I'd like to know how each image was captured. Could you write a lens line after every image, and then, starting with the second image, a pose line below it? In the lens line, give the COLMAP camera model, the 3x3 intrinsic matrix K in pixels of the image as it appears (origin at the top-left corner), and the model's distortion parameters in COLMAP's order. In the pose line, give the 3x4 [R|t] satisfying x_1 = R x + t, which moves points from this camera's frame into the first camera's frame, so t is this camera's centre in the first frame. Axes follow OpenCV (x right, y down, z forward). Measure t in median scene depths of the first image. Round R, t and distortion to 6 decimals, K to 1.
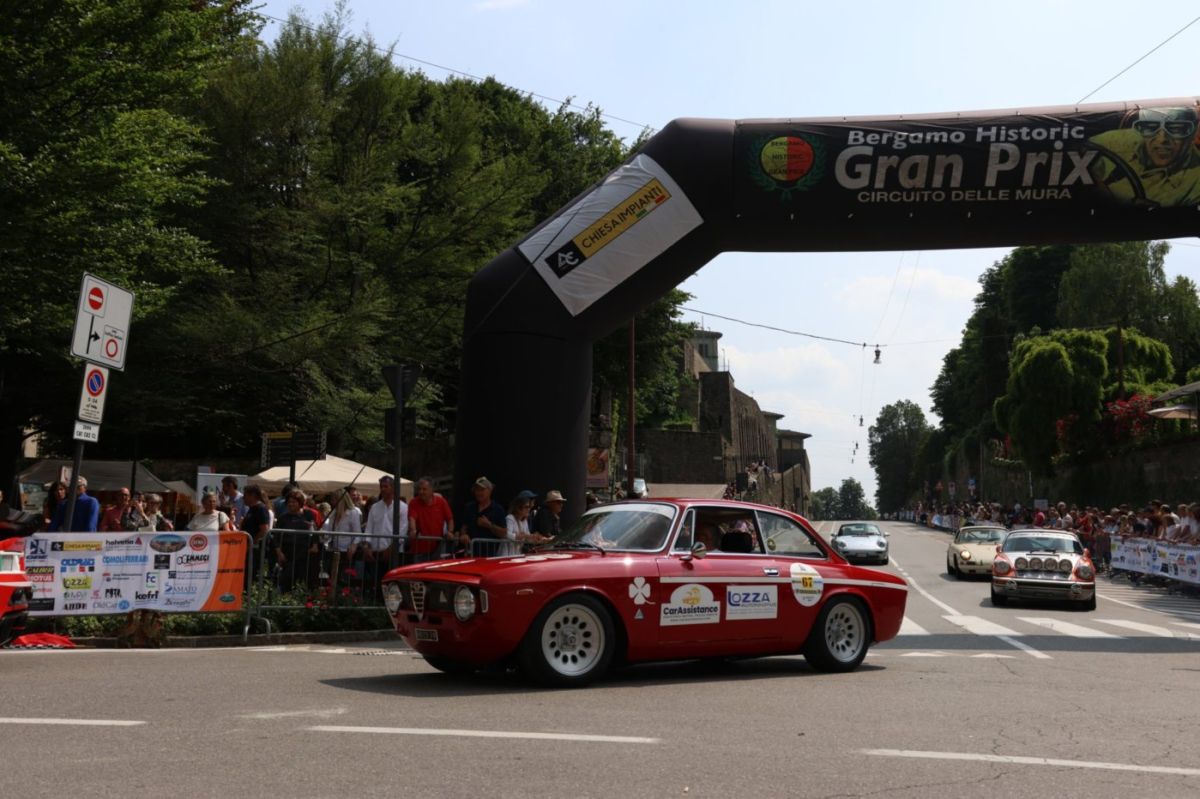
lens RADIAL K [[1107.5, 0, 600.0], [0, 1107.5, 399.5], [0, 0, 1]] dist [0.001853, -0.010851]
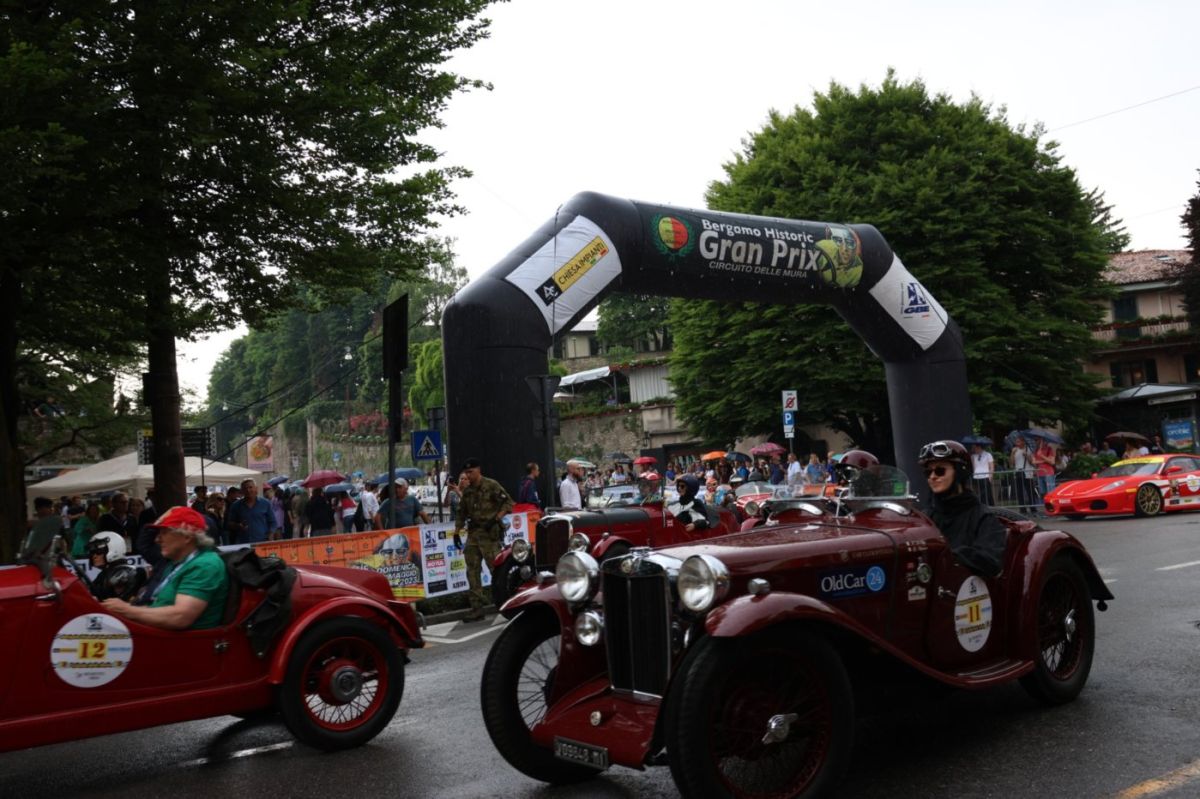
lens RADIAL K [[1007.4, 0, 601.6], [0, 1007.4, 396.3], [0, 0, 1]] dist [-0.008796, -0.001058]
pose [[0.739221, -0.002736, 0.673458, -0.812736], [-0.008168, 0.999882, 0.013028, -0.020648], [-0.673414, -0.015131, 0.739111, 0.085924]]
